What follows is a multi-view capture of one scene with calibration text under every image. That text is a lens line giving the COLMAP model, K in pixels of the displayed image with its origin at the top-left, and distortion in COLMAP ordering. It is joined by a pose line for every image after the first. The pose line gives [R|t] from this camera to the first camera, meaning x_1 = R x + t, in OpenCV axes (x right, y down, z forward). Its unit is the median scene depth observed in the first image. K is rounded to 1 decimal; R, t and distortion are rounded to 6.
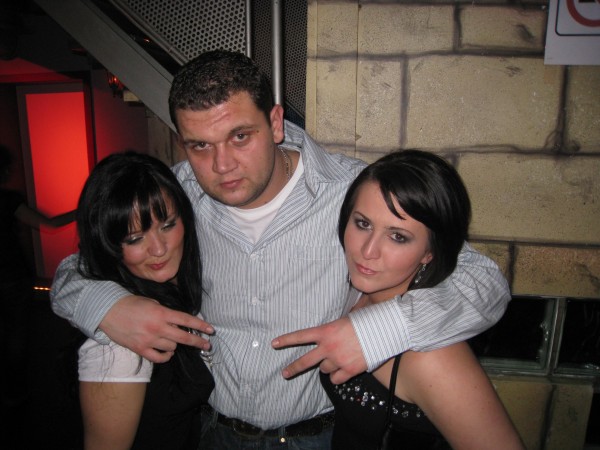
lens RADIAL K [[484.6, 0, 300.0], [0, 484.6, 225.0], [0, 0, 1]] dist [-0.006623, 0.108884]
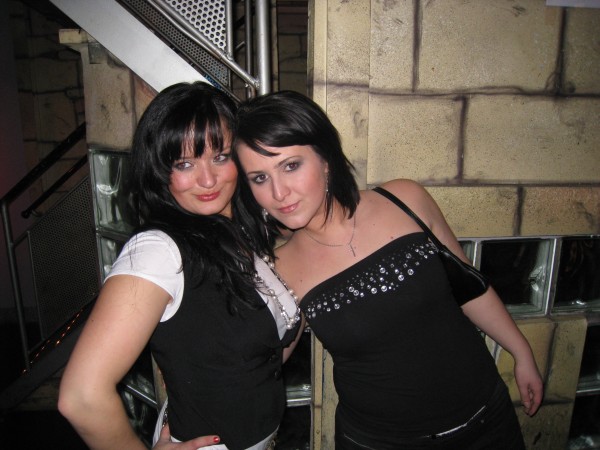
lens RADIAL K [[484.6, 0, 300.0], [0, 484.6, 225.0], [0, 0, 1]] dist [-0.006623, 0.108884]
pose [[0.959567, -0.052401, 0.276560, -0.287833], [0.060295, 0.997978, -0.020112, 0.113912], [-0.274947, 0.035975, 0.960786, 0.160600]]
